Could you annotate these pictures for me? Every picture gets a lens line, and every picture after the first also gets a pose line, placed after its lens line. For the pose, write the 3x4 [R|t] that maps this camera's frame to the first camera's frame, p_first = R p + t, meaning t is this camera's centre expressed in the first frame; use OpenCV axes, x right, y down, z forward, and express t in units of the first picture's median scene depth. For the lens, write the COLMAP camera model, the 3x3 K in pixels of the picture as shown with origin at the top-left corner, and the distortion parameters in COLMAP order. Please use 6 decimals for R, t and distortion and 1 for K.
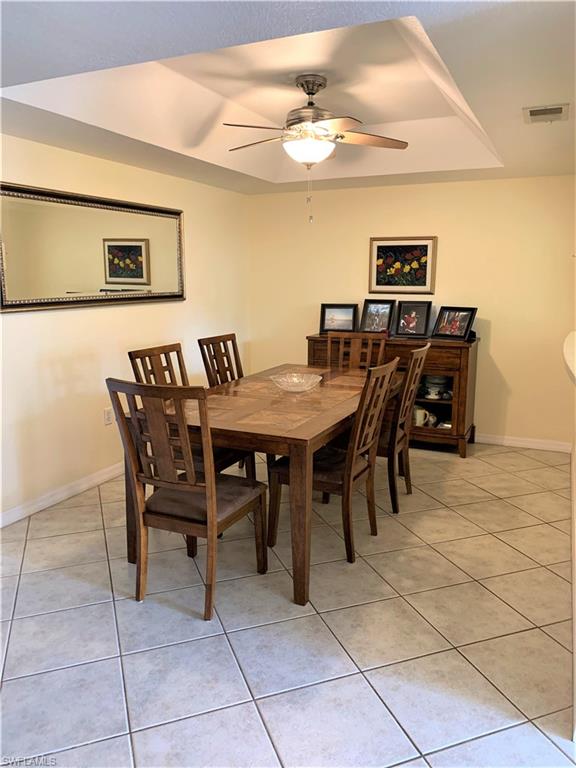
lens RADIAL K [[586.9, 0, 287.1], [0, 586.9, 377.1], [0, 0, 1]] dist [0.061385, -0.049250]
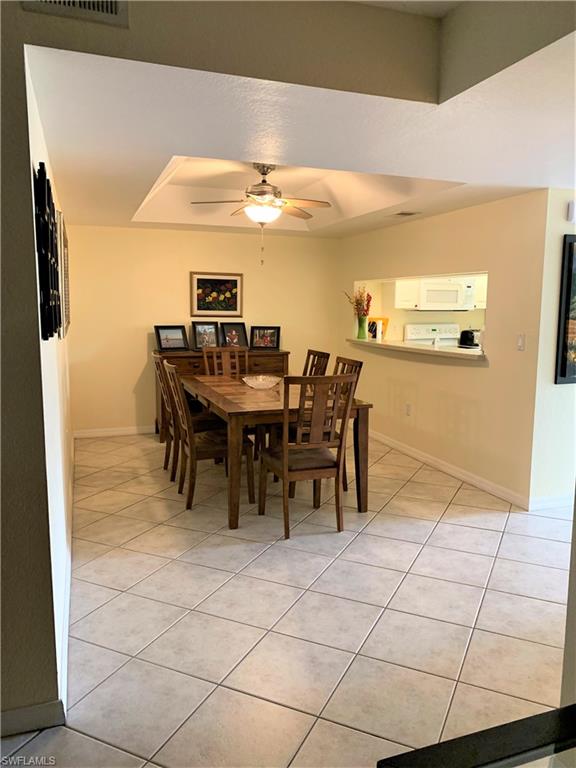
lens RADIAL K [[586.9, 0, 289.0], [0, 586.9, 387.0], [0, 0, 1]] dist [0.061385, -0.049250]
pose [[0.710563, -0.092146, 0.697574, -0.607933], [0.107781, 0.993942, 0.021506, -0.002407], [-0.695330, 0.059903, 0.716190, -0.003699]]
